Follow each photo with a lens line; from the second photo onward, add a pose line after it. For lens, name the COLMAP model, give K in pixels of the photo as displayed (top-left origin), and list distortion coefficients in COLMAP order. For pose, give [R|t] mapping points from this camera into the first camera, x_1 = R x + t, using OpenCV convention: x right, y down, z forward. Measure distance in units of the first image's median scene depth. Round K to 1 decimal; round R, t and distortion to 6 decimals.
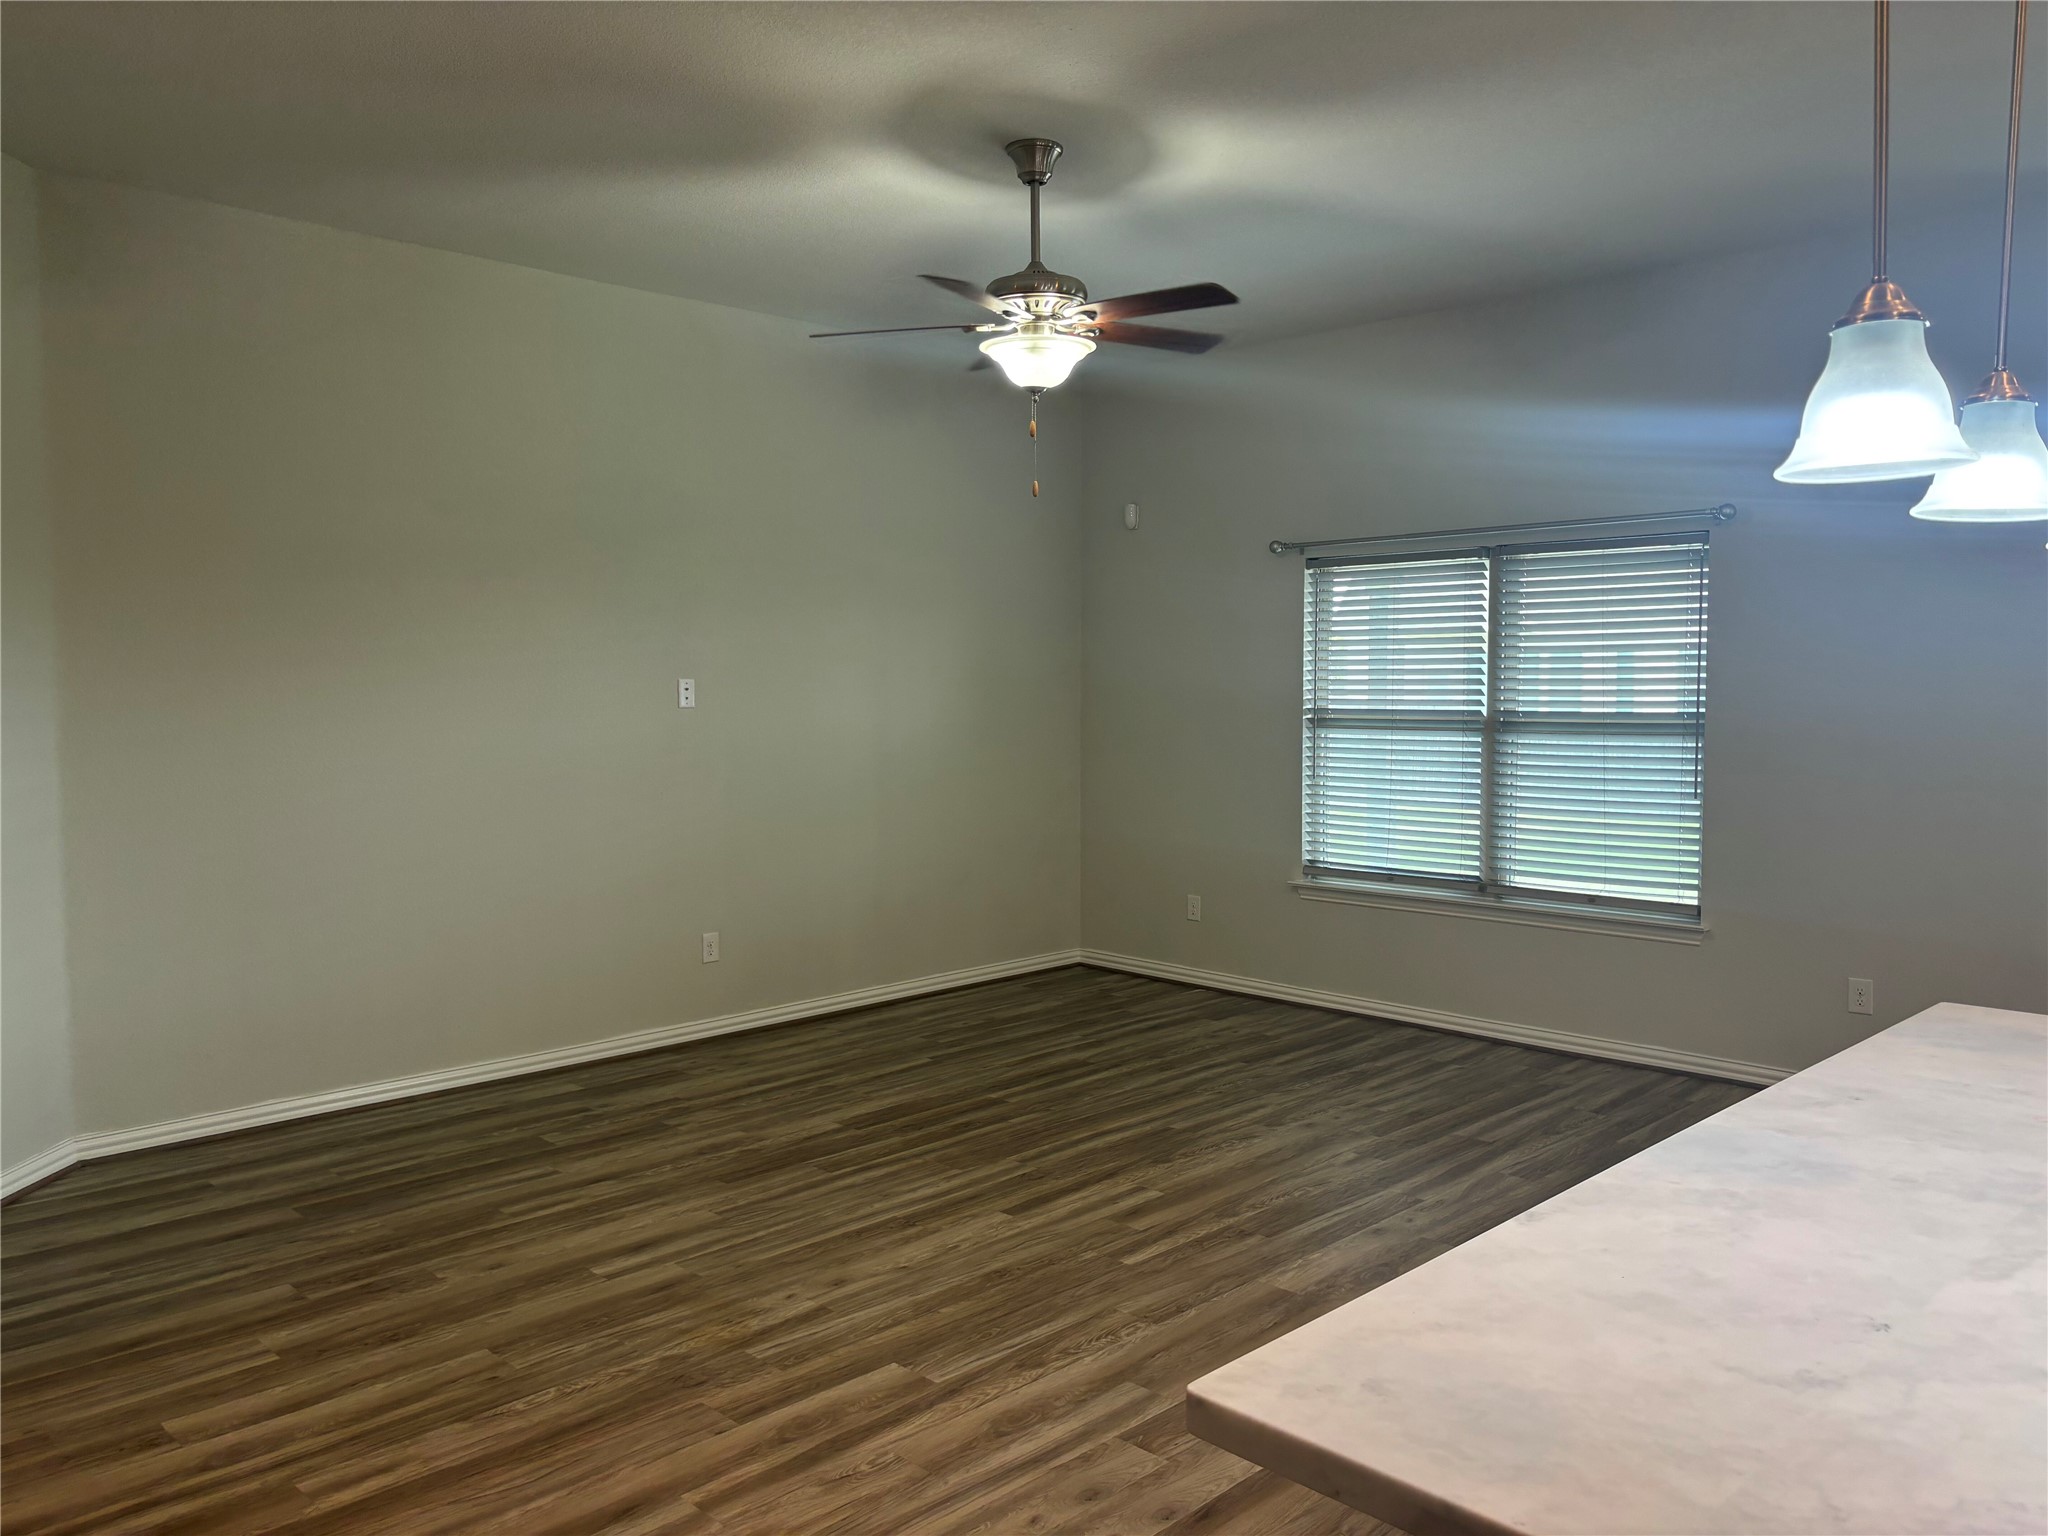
lens RADIAL K [[1560.9, 0, 1033.8], [0, 1560.9, 768.0], [0, 0, 1]] dist [0.037289, -0.037950]
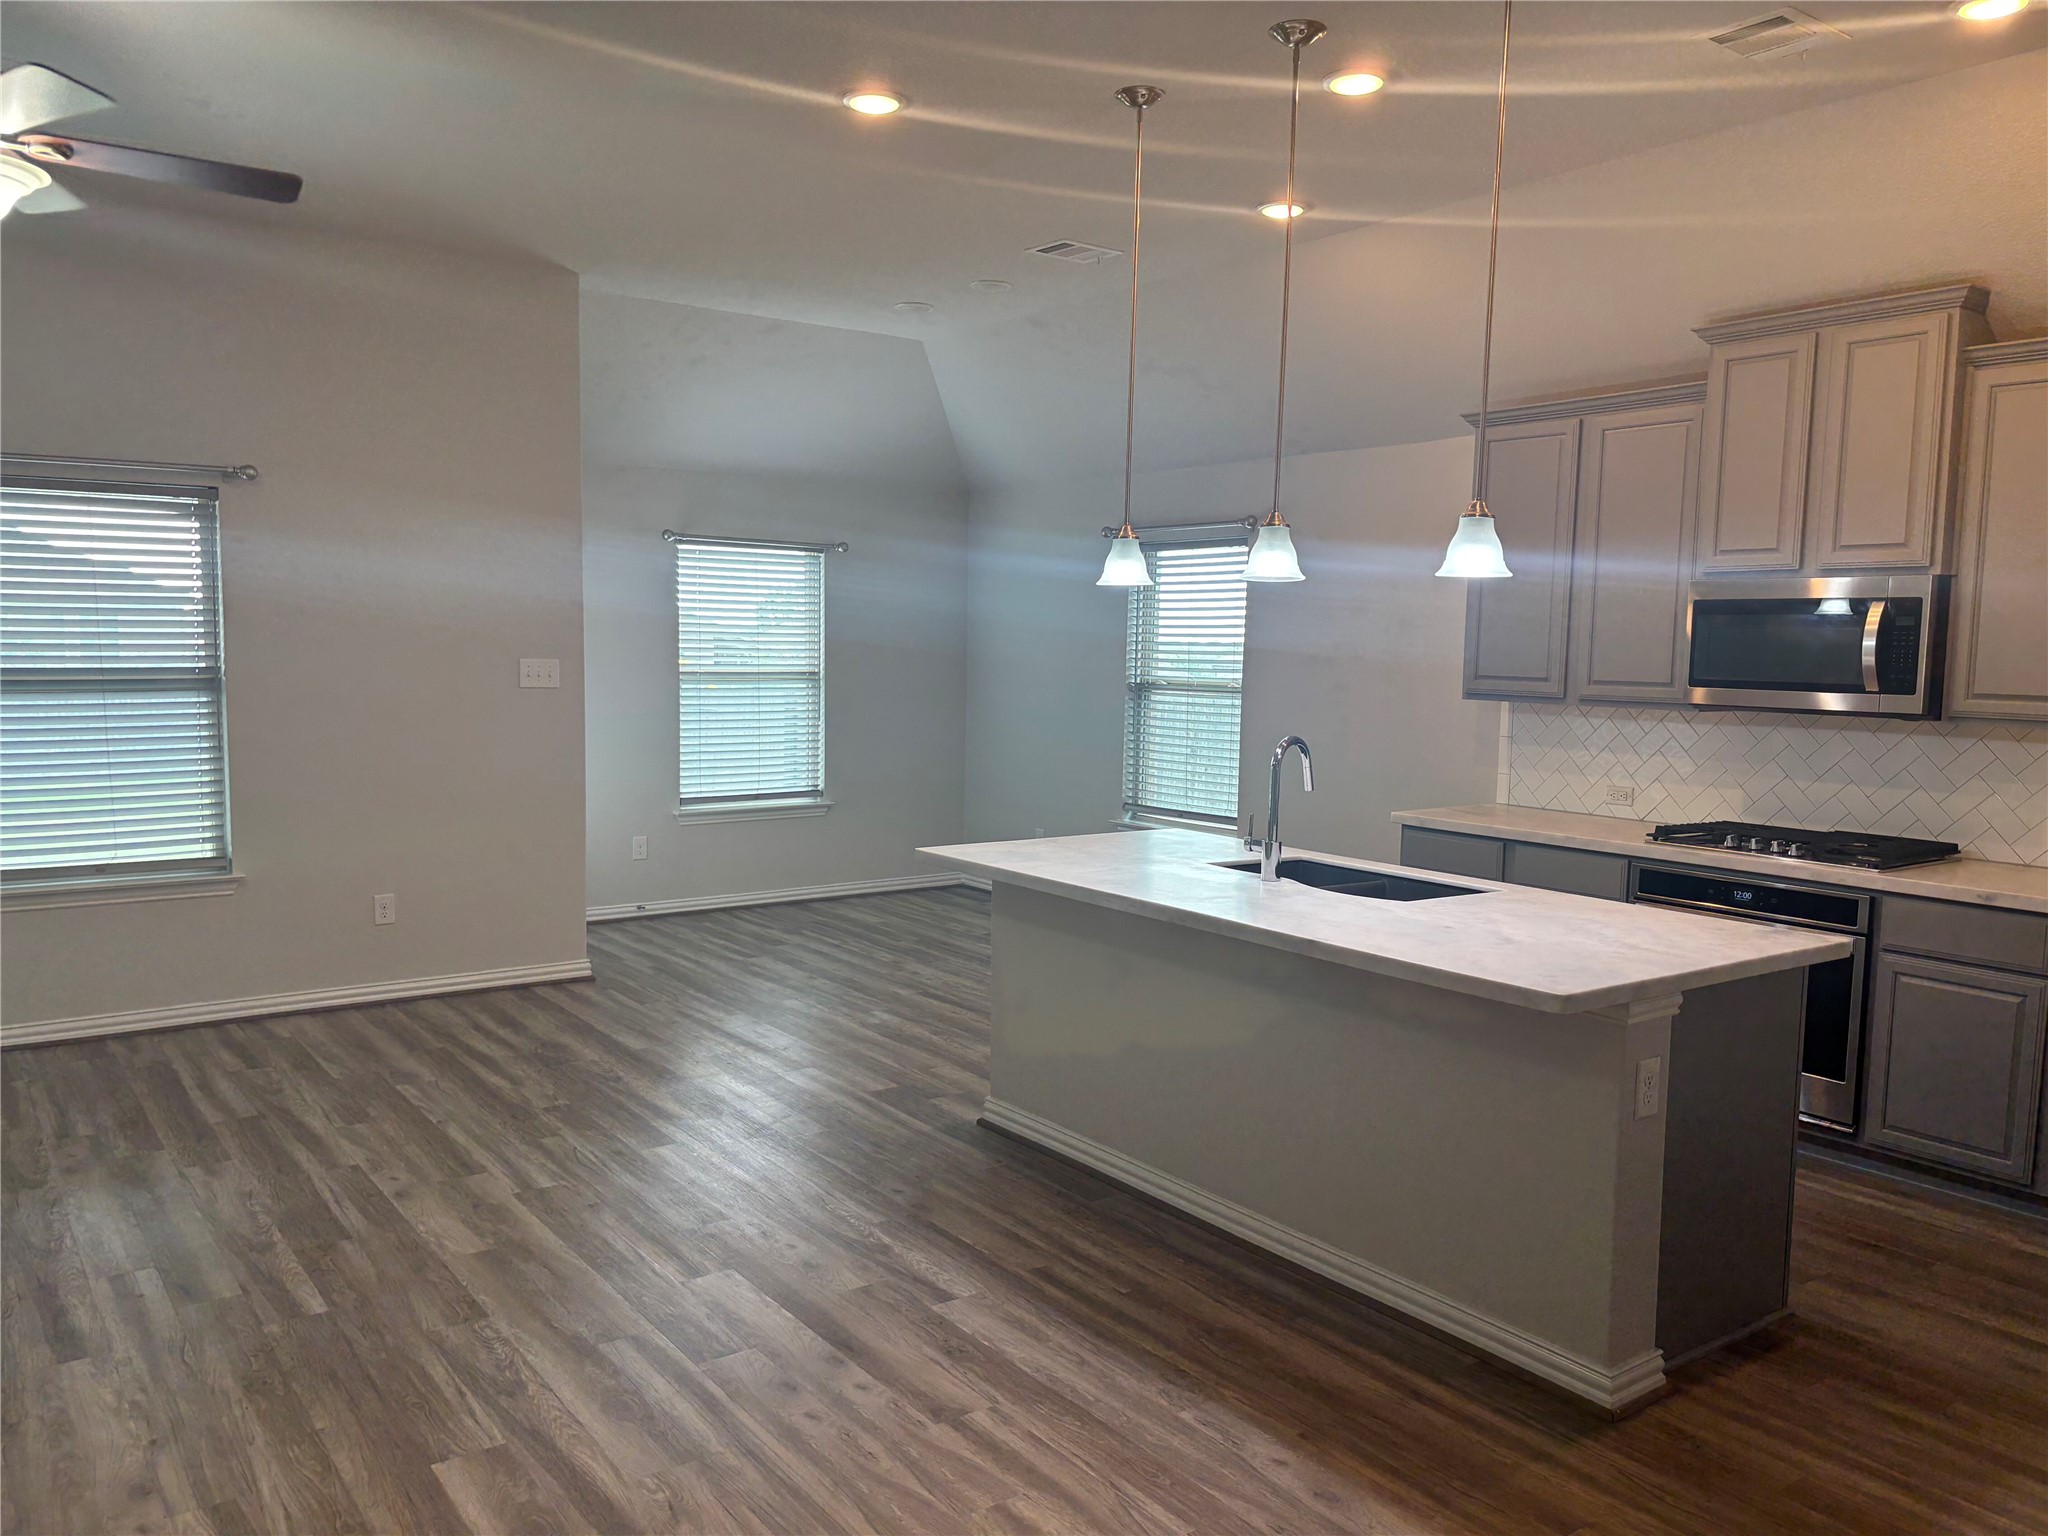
lens RADIAL K [[1553.9, 0, 1014.8], [0, 1553.9, 777.0], [0, 0, 1]] dist [0.049206, -0.042340]
pose [[0.166275, -0.086493, 0.982279, -0.812332], [0.039460, 0.995931, 0.081015, -0.043322], [-0.985290, 0.025290, 0.169011, 0.525049]]
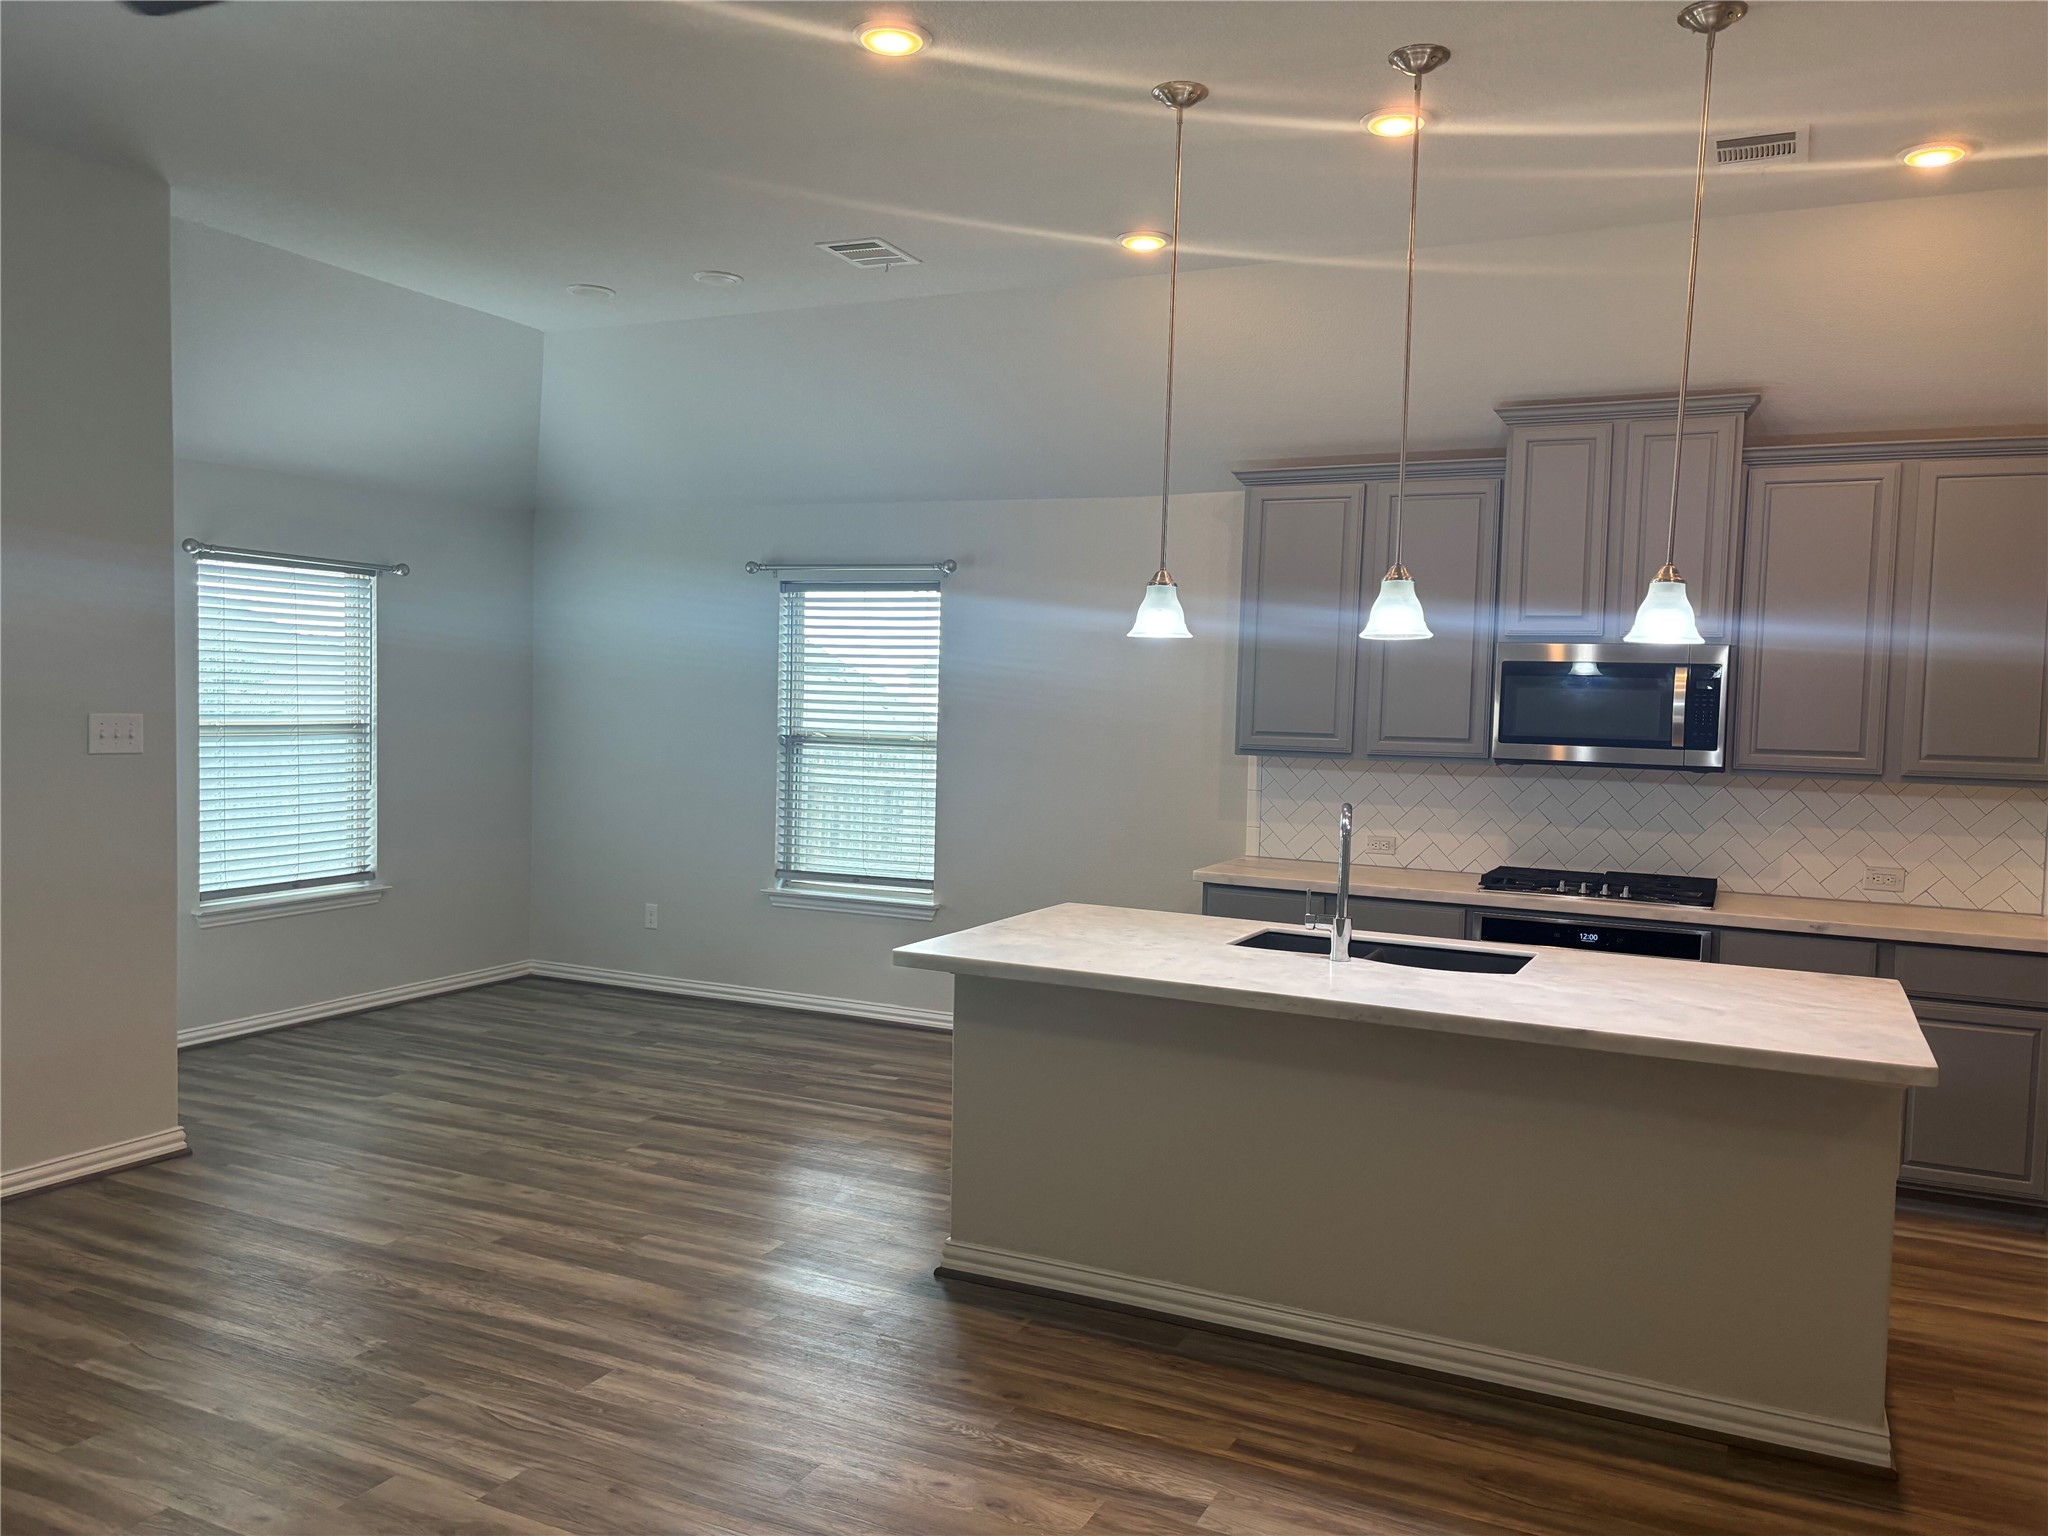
lens RADIAL K [[1551.7, 0, 1031.9], [0, 1551.7, 774.8], [0, 0, 1]] dist [0.050706, -0.043603]
pose [[-0.323843, -0.059327, 0.944249, -0.580736], [0.028271, 0.996980, 0.072336, -0.077462], [-0.945688, 0.050120, -0.321188, 1.091220]]
